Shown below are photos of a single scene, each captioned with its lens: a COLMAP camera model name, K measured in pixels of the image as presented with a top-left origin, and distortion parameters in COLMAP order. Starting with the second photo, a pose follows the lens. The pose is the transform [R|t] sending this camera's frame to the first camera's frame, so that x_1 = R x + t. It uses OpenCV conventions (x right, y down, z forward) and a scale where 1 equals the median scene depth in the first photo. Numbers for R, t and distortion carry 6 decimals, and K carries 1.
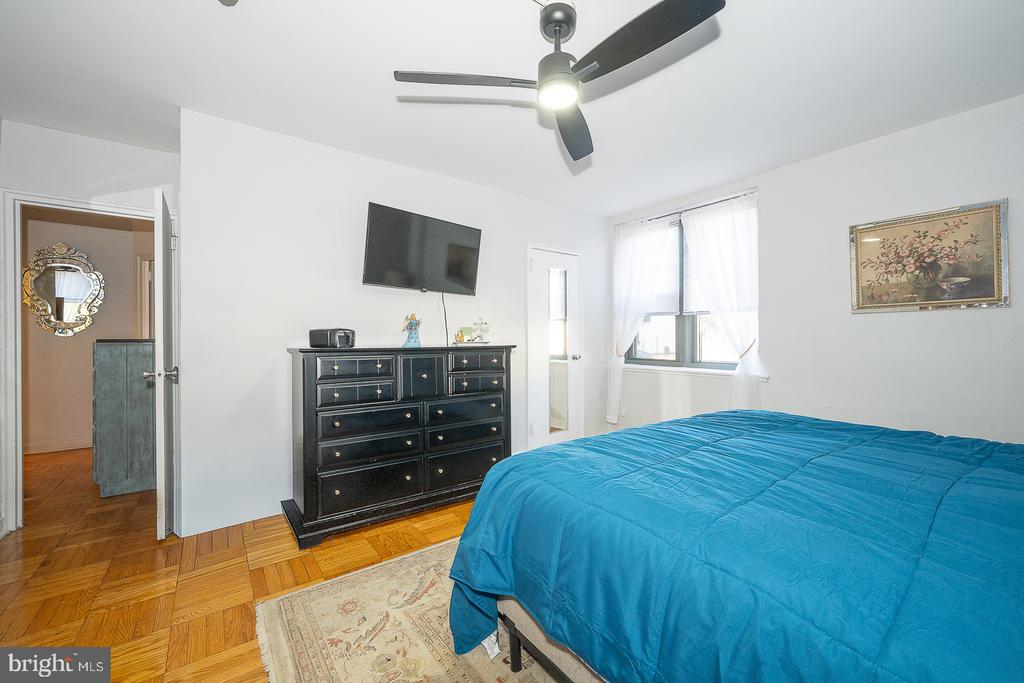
lens RADIAL K [[409.2, 0, 515.6], [0, 409.2, 339.9], [0, 0, 1]] dist [-0.009110, 0.000374]
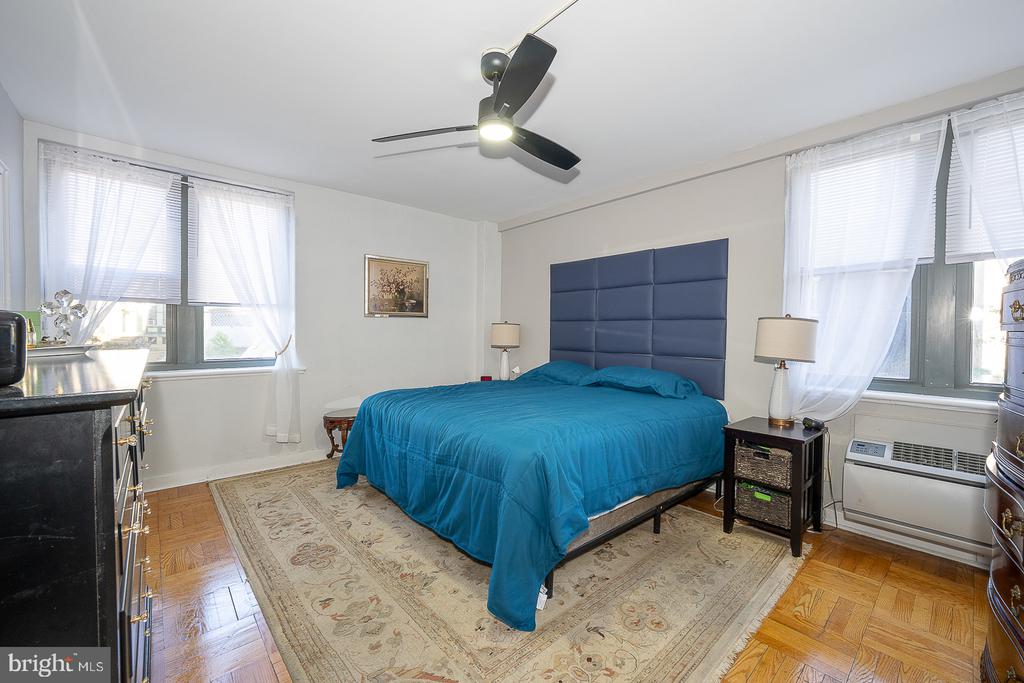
lens RADIAL K [[409.2, 0, 515.6], [0, 409.2, 338.8], [0, 0, 1]] dist [-0.009110, 0.000374]
pose [[-0.103673, -0.020780, 0.994394, -0.709292], [-0.005444, 0.999779, 0.020325, -0.021038], [-0.994597, -0.003307, -0.103763, 0.693888]]
